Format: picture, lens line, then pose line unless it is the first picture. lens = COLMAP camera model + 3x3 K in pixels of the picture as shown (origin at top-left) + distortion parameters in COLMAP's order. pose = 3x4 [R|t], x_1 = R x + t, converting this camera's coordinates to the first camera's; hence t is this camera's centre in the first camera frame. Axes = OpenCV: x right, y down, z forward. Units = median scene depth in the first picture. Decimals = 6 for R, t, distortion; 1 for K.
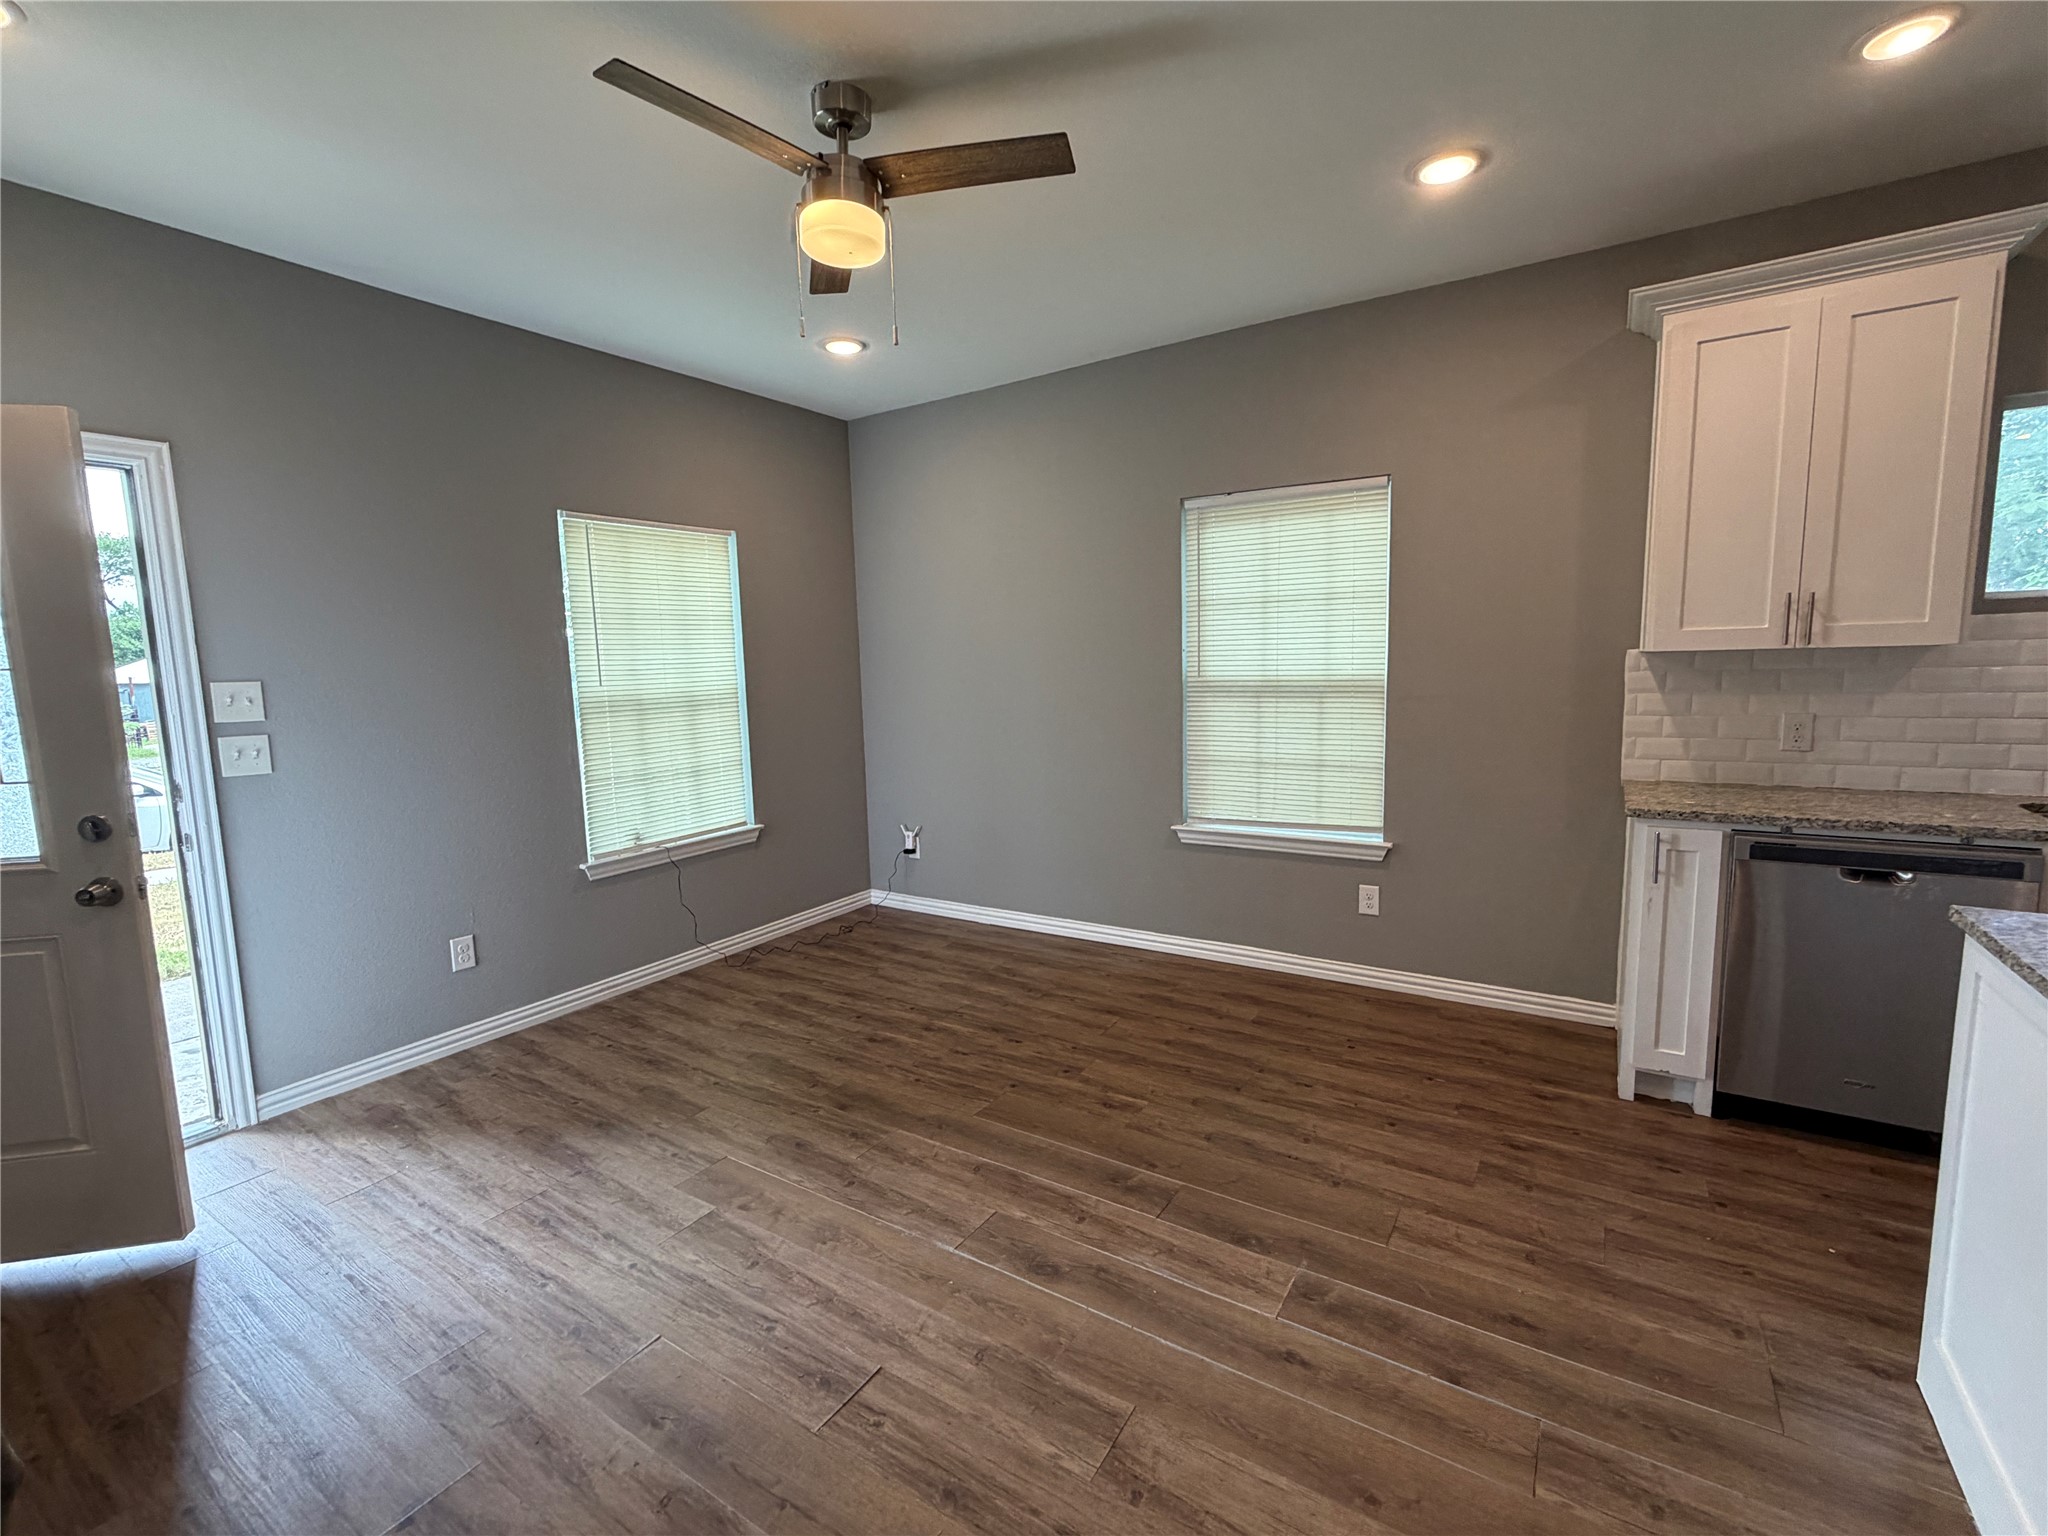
lens RADIAL K [[894.7, 0, 1024.9], [0, 894.7, 766.0], [0, 0, 1]] dist [-0.002833, -0.000406]
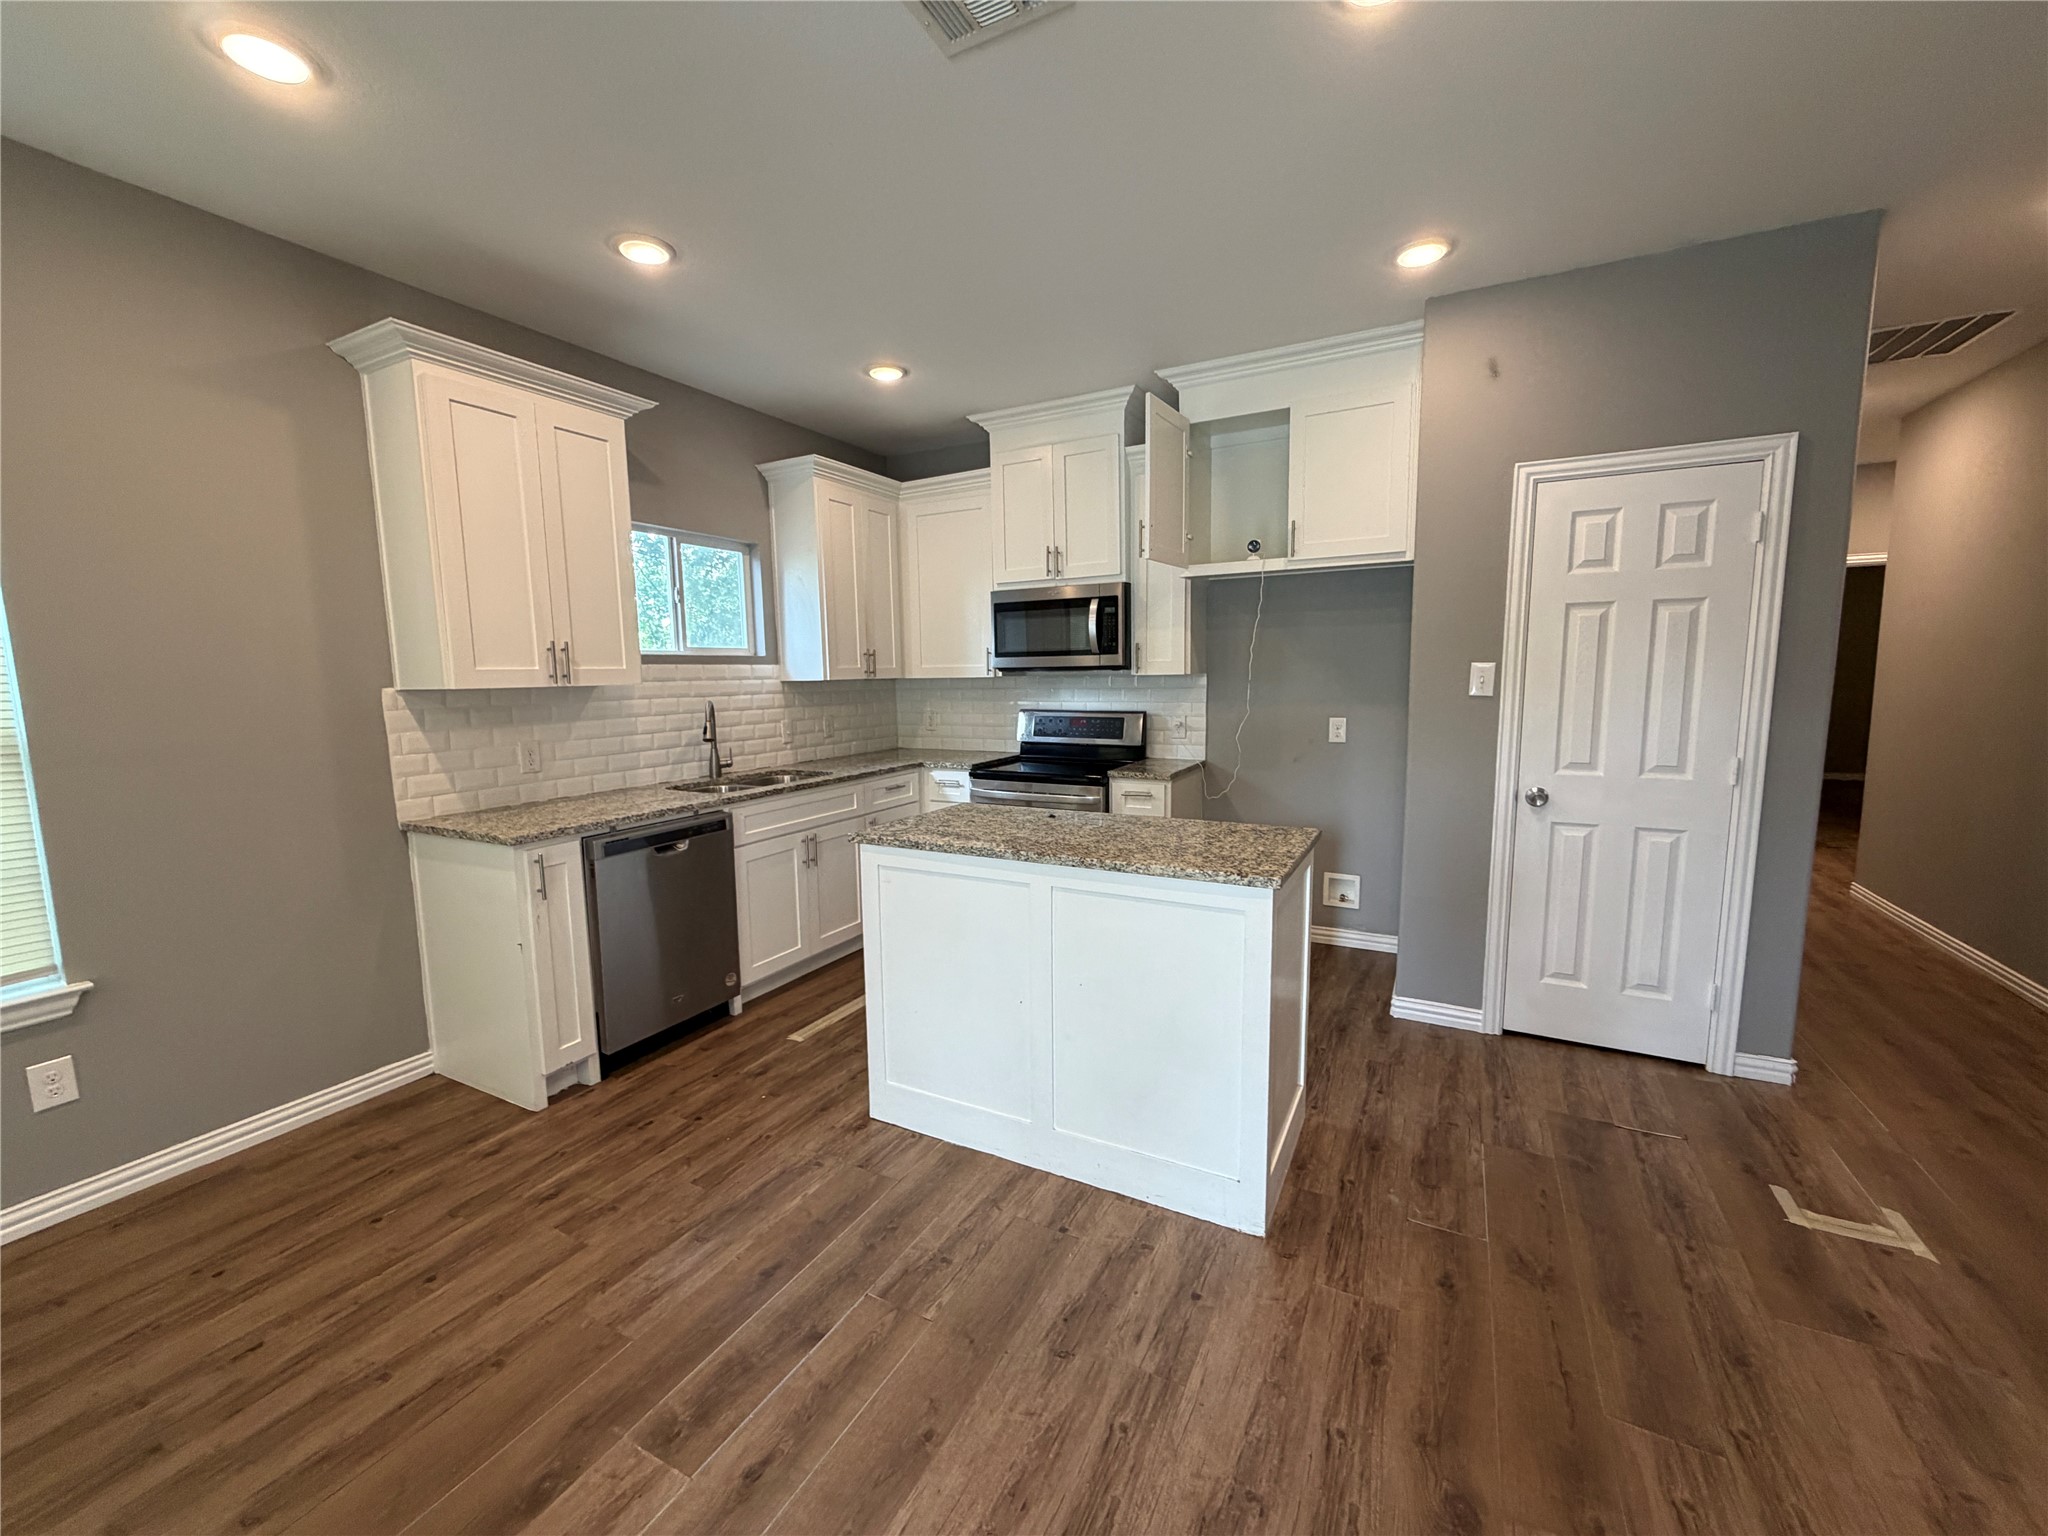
lens RADIAL K [[814.5, 0, 1022.0], [0, 814.5, 765.7], [0, 0, 1]] dist [0.000866, -0.000004]
pose [[-0.086394, -0.086057, 0.992537, -0.317419], [0.136046, 0.985910, 0.097325, -0.047916], [-0.986928, 0.143439, -0.073469, 0.477477]]
